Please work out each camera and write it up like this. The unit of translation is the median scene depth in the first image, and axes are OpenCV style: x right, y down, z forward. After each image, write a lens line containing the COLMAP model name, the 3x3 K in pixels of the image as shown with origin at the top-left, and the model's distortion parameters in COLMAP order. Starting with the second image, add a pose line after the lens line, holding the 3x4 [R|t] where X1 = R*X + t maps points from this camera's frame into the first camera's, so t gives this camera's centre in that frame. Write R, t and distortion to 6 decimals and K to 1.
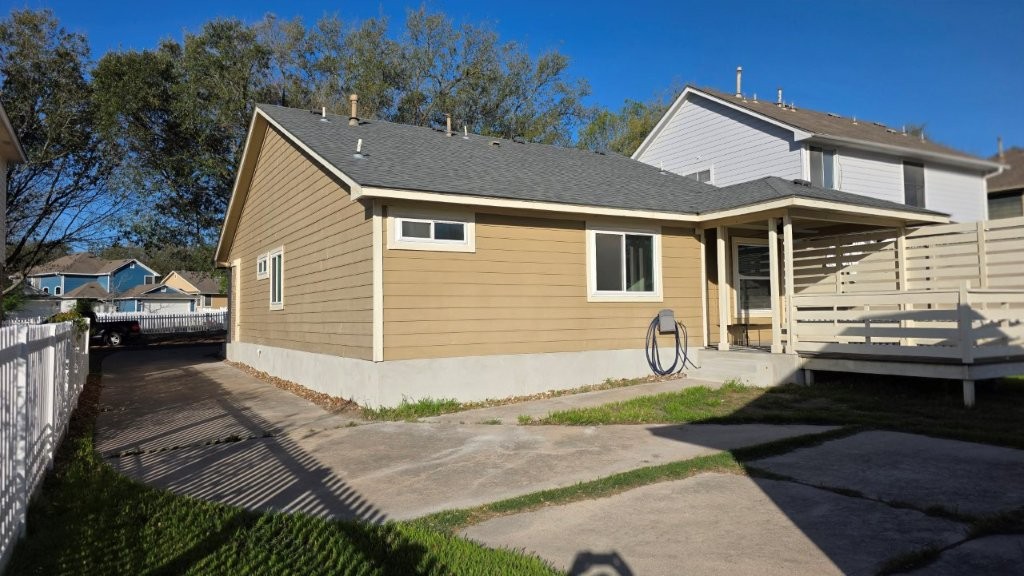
lens RADIAL K [[689.9, 0, 512.0], [0, 689.9, 288.0], [0, 0, 1]] dist [0.061097, -0.000121]
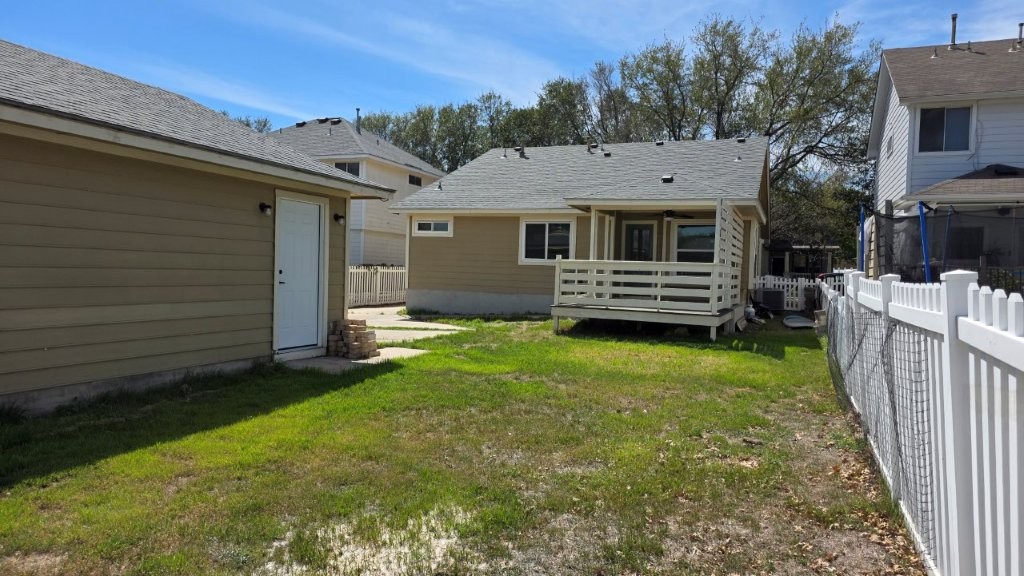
lens RADIAL K [[689.9, 0, 512.0], [0, 689.9, 288.0], [0, 0, 1]] dist [0.061097, -0.000121]
pose [[0.605695, 0.047530, -0.794276, 1.436948], [-0.010460, 0.998604, 0.051780, -0.010102], [0.795628, -0.023055, 0.605346, -0.036202]]
